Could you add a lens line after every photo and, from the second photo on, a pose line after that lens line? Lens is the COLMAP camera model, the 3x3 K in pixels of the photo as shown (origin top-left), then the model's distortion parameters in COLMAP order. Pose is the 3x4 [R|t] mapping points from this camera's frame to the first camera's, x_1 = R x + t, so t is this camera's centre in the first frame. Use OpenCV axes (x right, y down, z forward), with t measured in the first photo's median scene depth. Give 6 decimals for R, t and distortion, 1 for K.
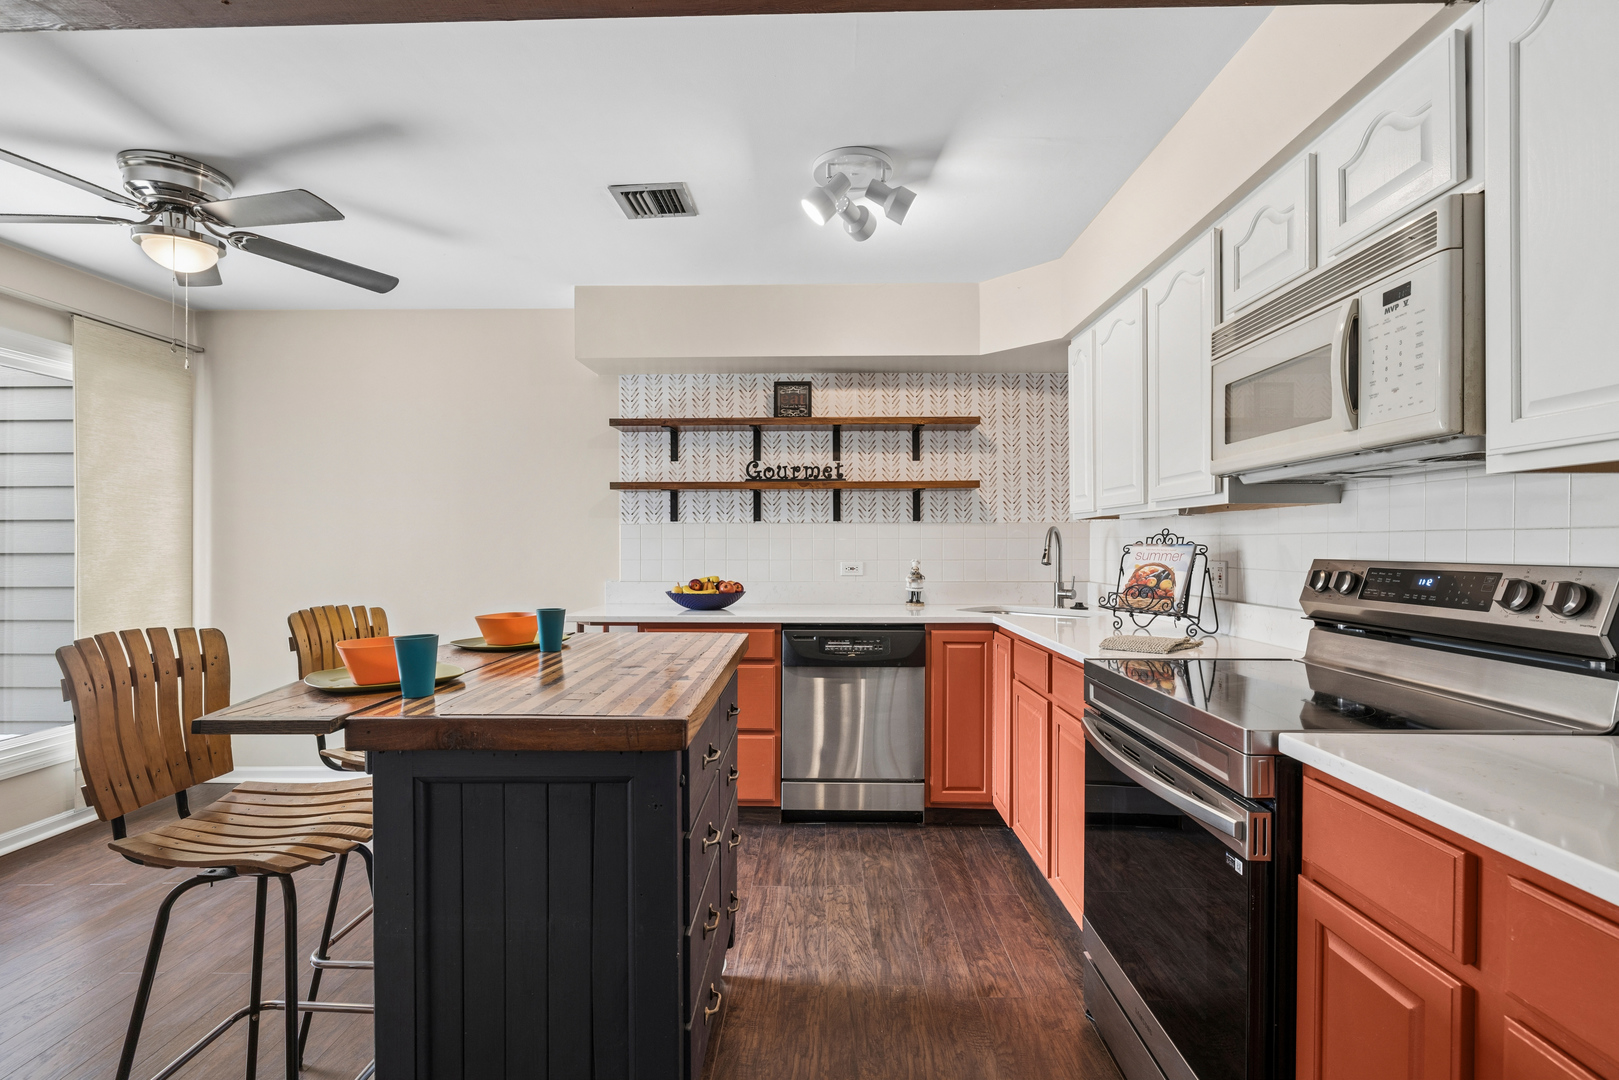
lens RADIAL K [[752.4, 0, 813.8], [0, 752.4, 544.3], [0, 0, 1]] dist [-0.002937, 0.000564]
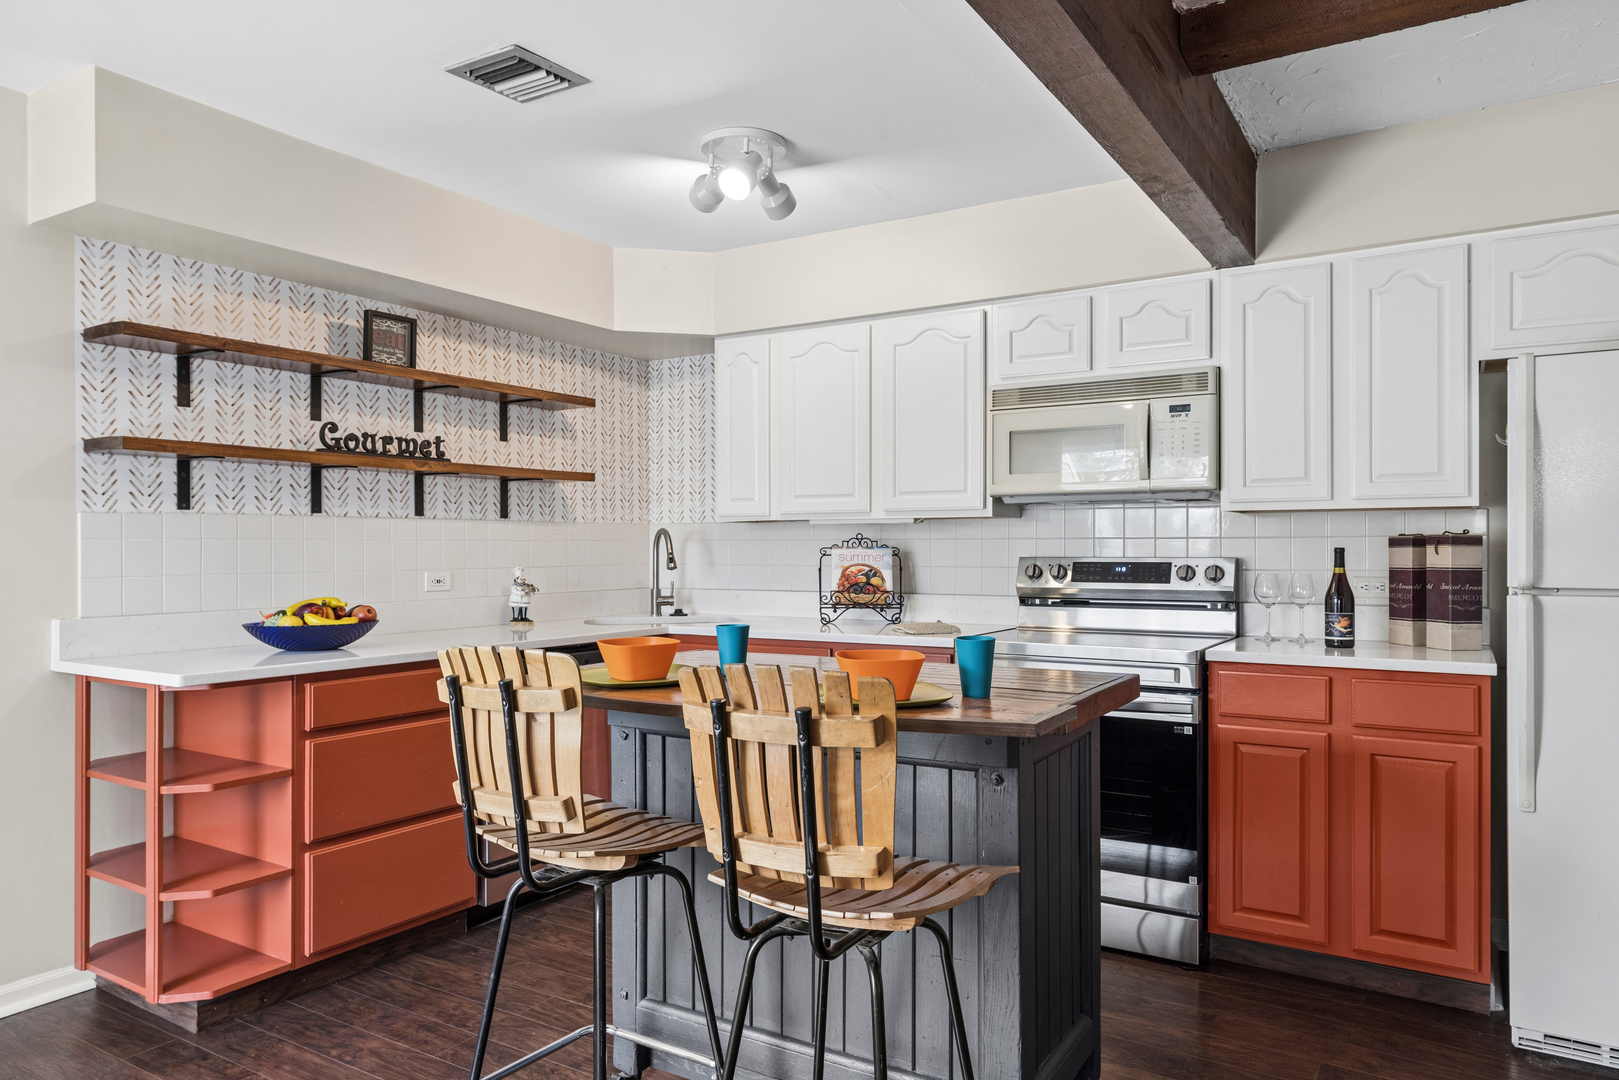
lens RADIAL K [[1056.0, 0, 817.6], [0, 1056.0, 548.2], [0, 0, 1]] dist [0.002769, 0.001457]
pose [[0.507123, -0.002432, 0.861870, -0.771513], [0.002391, 0.999996, 0.001414, -0.000559], [-0.861870, 0.001344, 0.507127, 0.190469]]
